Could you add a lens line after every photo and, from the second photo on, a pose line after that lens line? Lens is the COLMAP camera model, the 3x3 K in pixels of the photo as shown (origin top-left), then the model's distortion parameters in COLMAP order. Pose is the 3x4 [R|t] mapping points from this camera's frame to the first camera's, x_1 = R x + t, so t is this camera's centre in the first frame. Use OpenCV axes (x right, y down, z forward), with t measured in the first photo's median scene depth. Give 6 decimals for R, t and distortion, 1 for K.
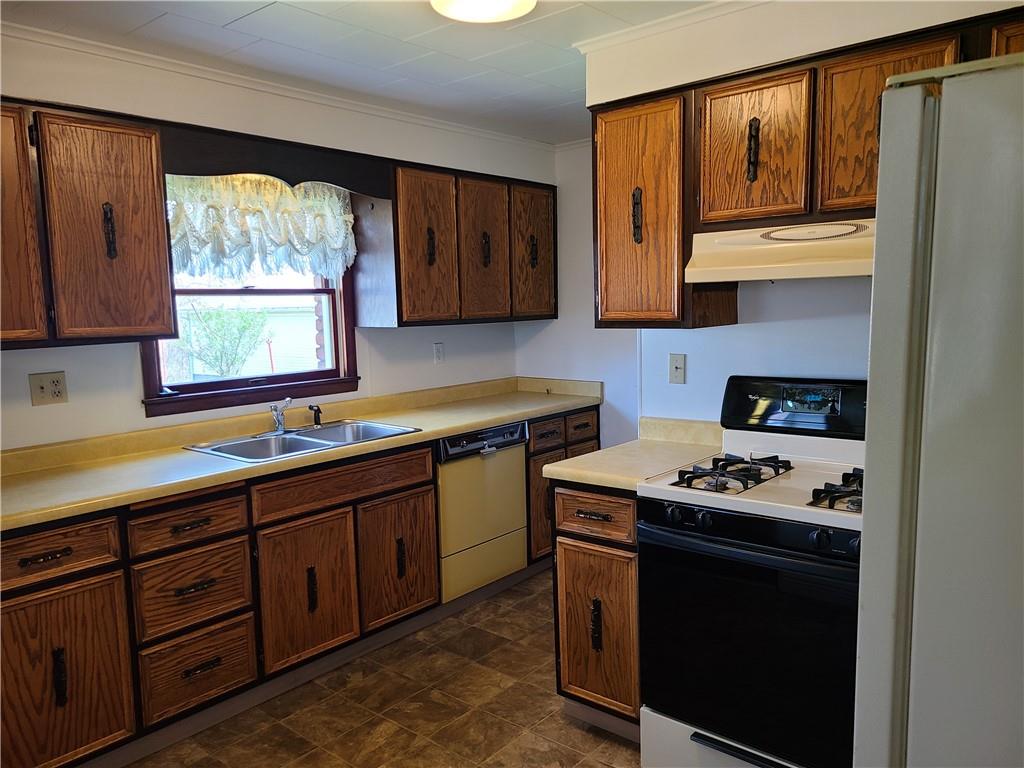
lens RADIAL K [[765.0, 0, 505.3], [0, 765.0, 390.4], [0, 0, 1]] dist [0.042468, -0.008920]
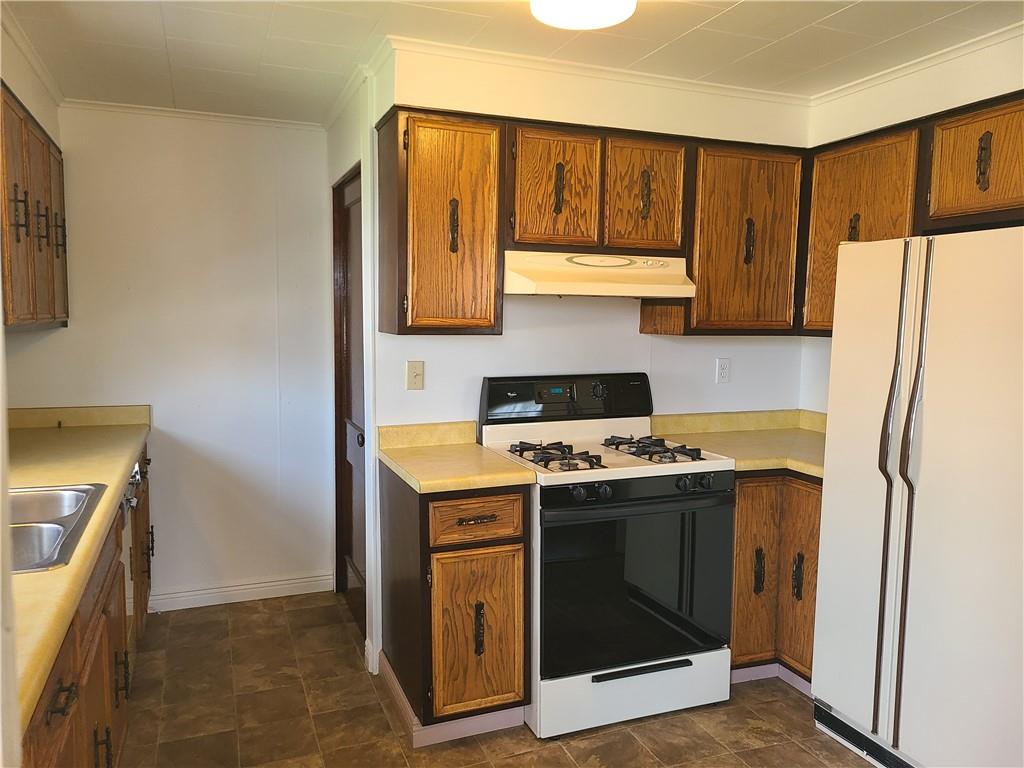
lens RADIAL K [[777.2, 0, 512.0], [0, 777.2, 384.0], [0, 0, 1]] dist [0.032213, -0.000088]
pose [[0.461986, -0.048323, 0.885570, -0.755057], [0.078748, 0.996806, 0.013311, -0.023777], [-0.883384, 0.063587, 0.464316, 0.473276]]
